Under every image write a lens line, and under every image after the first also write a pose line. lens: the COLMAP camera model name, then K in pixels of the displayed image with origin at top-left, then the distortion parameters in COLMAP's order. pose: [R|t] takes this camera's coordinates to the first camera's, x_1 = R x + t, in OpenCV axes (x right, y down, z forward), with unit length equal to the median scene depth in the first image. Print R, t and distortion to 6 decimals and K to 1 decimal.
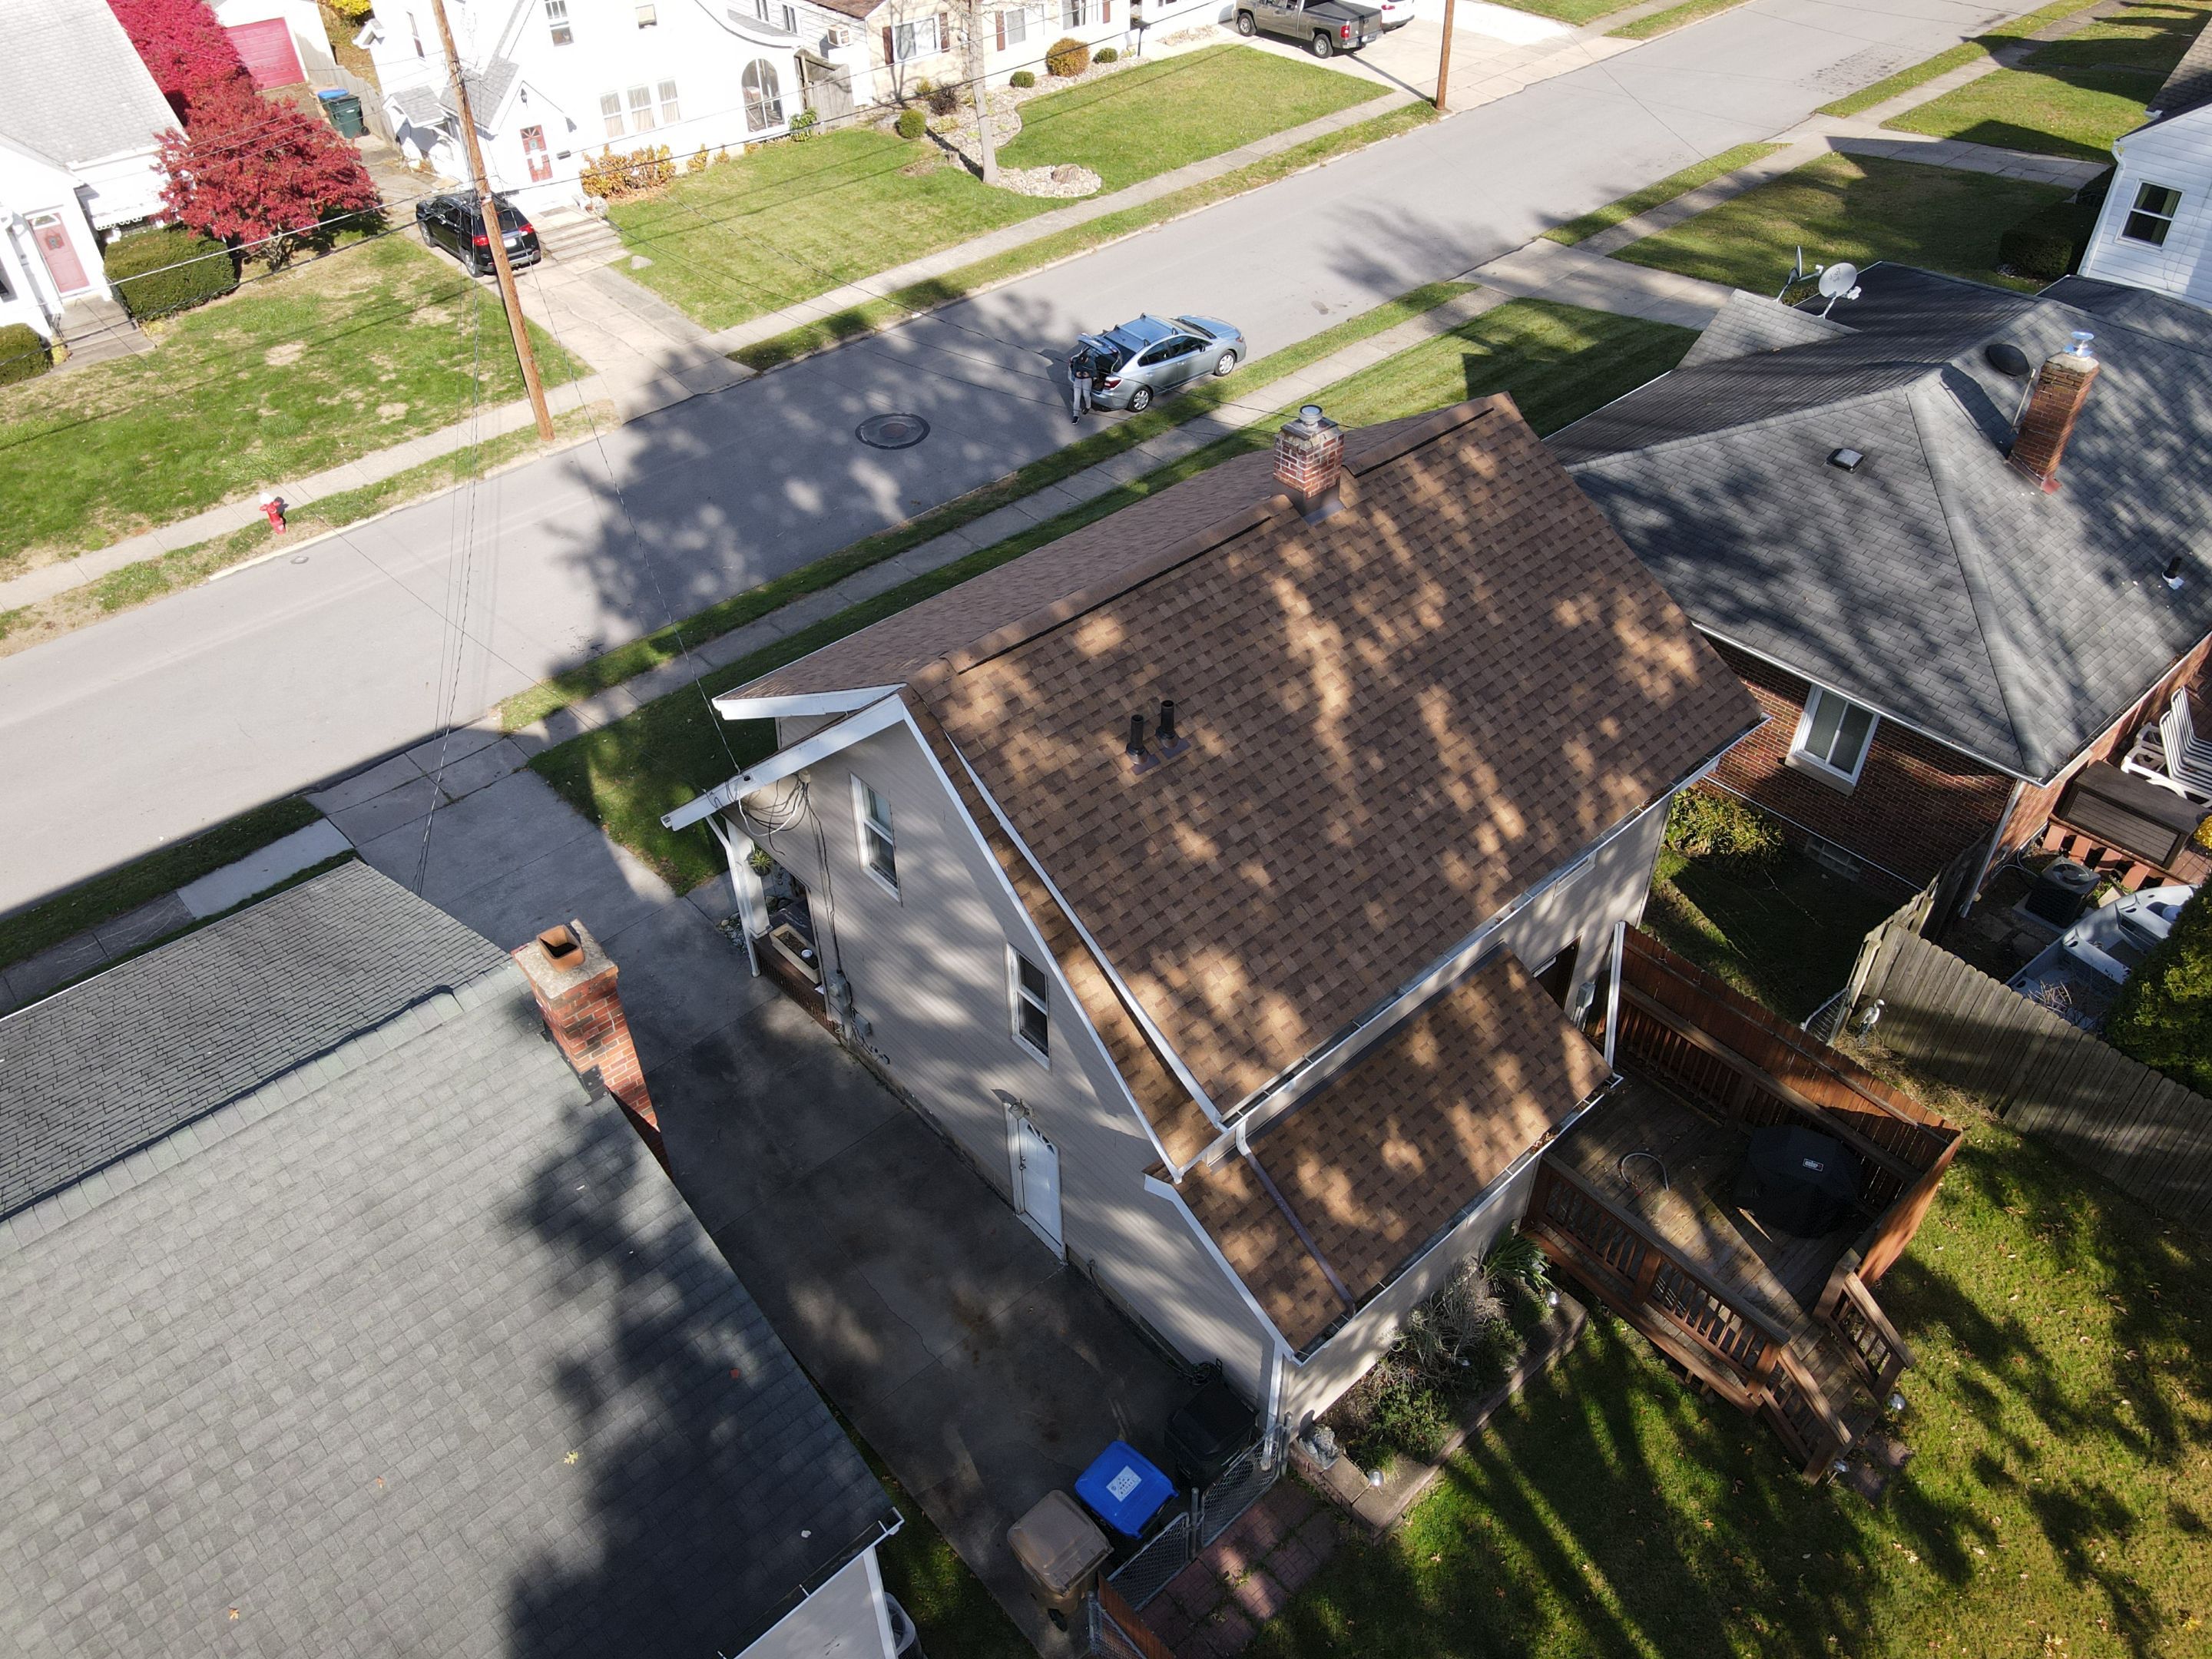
lens RADIAL K [[1633.8, 0, 1097.6], [0, 1633.8, 828.8], [0, 0, 1]] dist [0.012425, 0.004167]
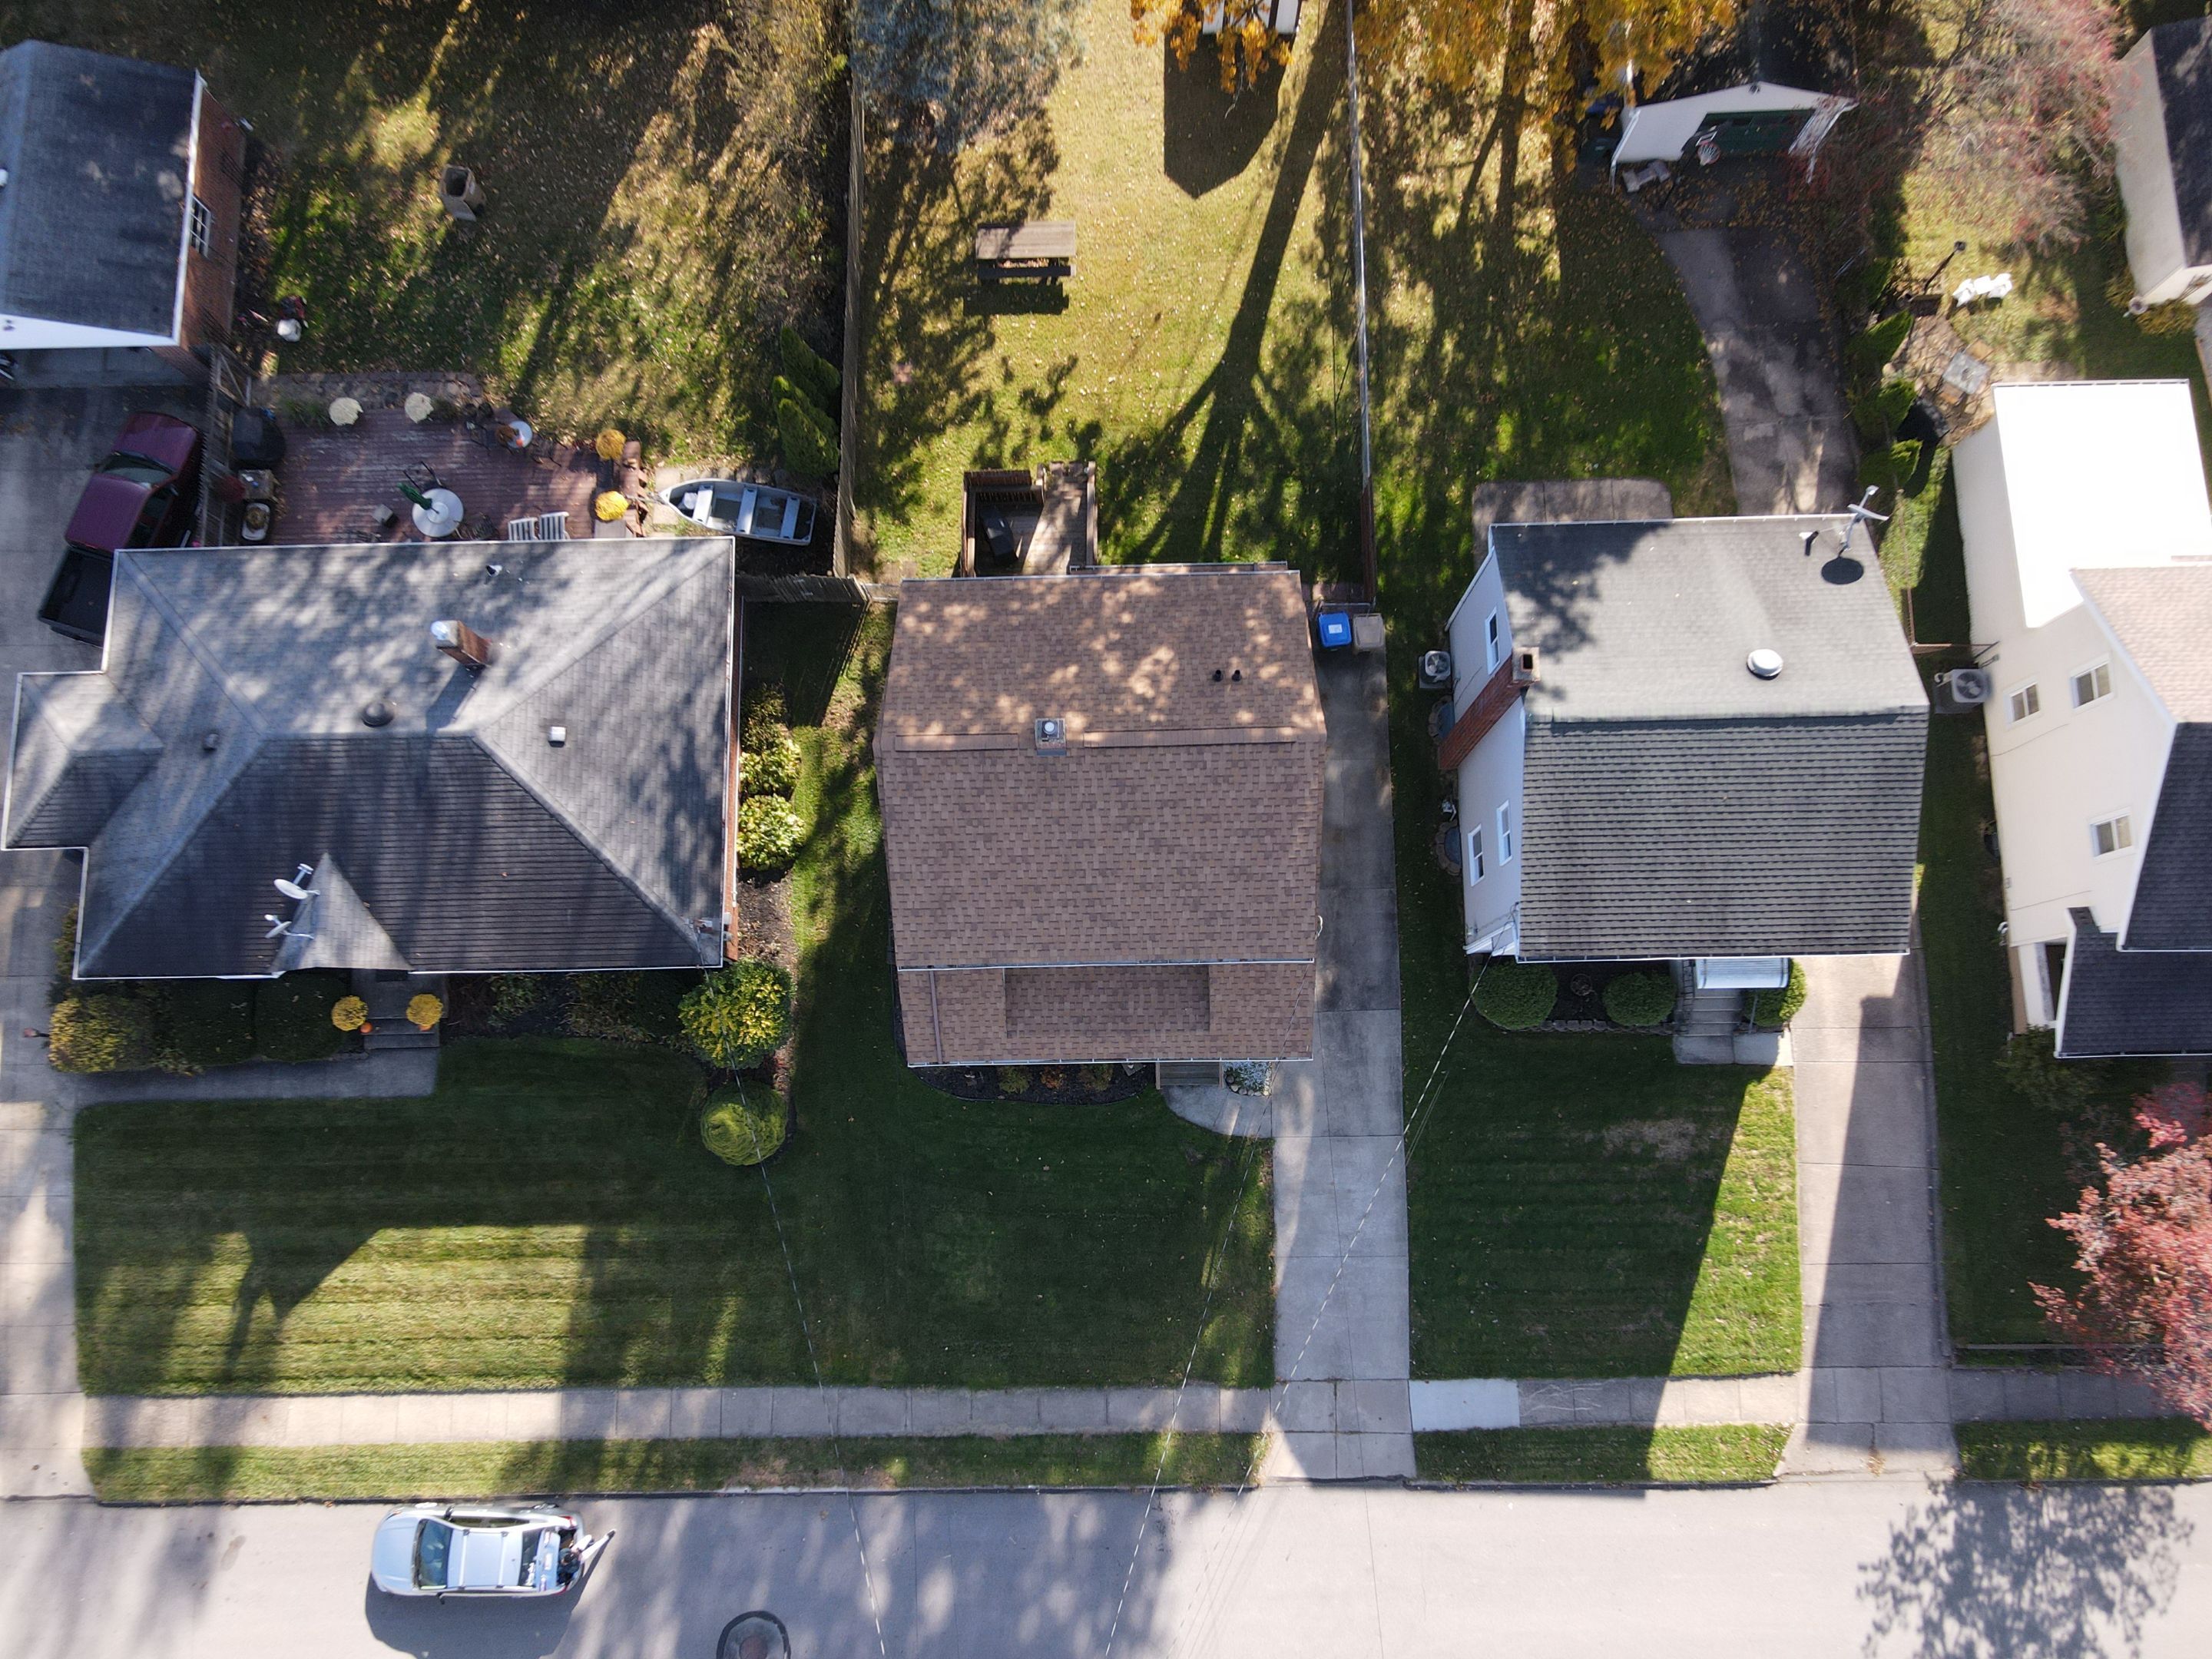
lens RADIAL K [[1633.8, 0, 1097.6], [0, 1633.8, 828.8], [0, 0, 1]] dist [0.012425, 0.004167]
pose [[-0.769457, -0.617669, 0.162544, -0.241348], [0.443449, -0.333491, 0.831947, -1.675066], [-0.459661, 0.712228, 0.530512, 0.114313]]
